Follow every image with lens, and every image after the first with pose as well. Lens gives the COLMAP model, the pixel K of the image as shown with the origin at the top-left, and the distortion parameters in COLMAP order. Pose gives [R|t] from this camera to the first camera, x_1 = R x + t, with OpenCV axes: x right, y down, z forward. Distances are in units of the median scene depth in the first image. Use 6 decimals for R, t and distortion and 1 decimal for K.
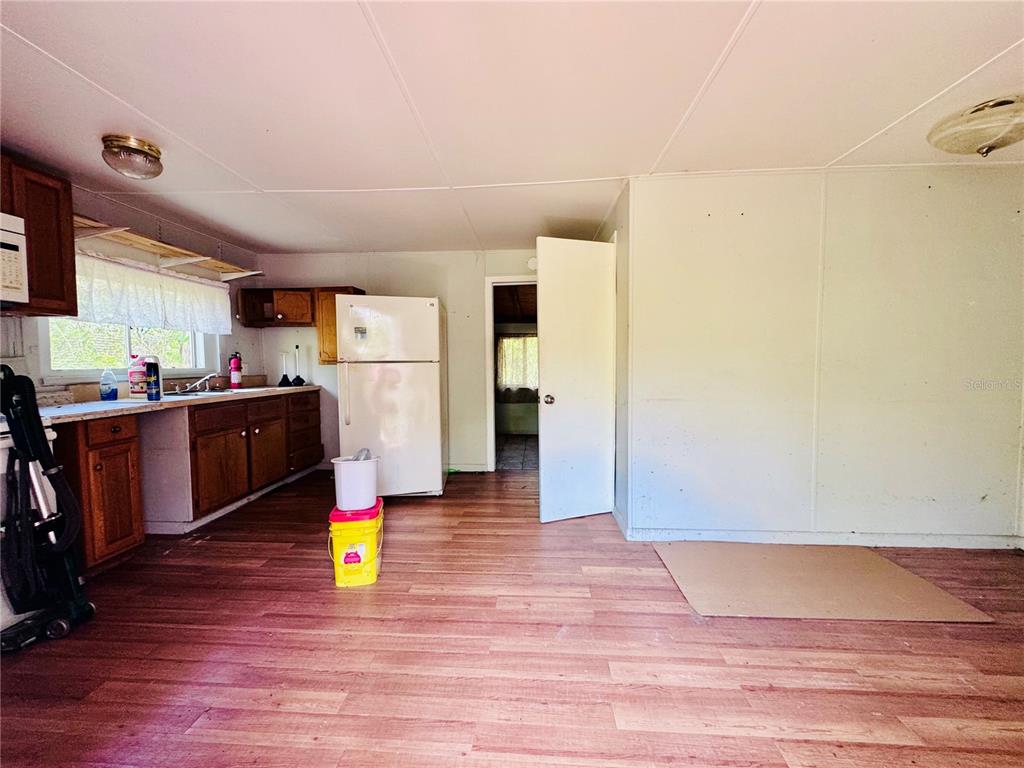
lens RADIAL K [[408.9, 0, 509.6], [0, 408.9, 385.4], [0, 0, 1]] dist [-0.003506, -0.000640]
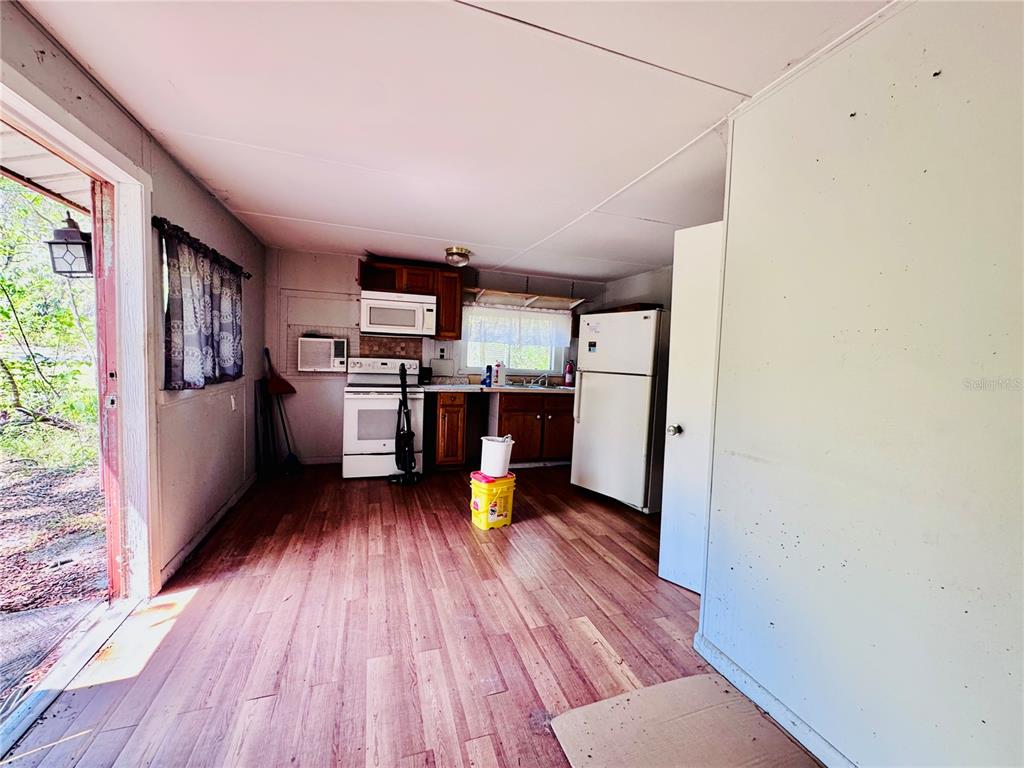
lens RADIAL K [[408.9, 0, 510.6], [0, 408.9, 382.7], [0, 0, 1]] dist [-0.003506, -0.000640]
pose [[0.388387, 0.077823, -0.918204, 0.970201], [-0.098723, 0.994207, 0.042506, -0.082267], [0.916193, 0.074139, 0.393820, 0.521926]]
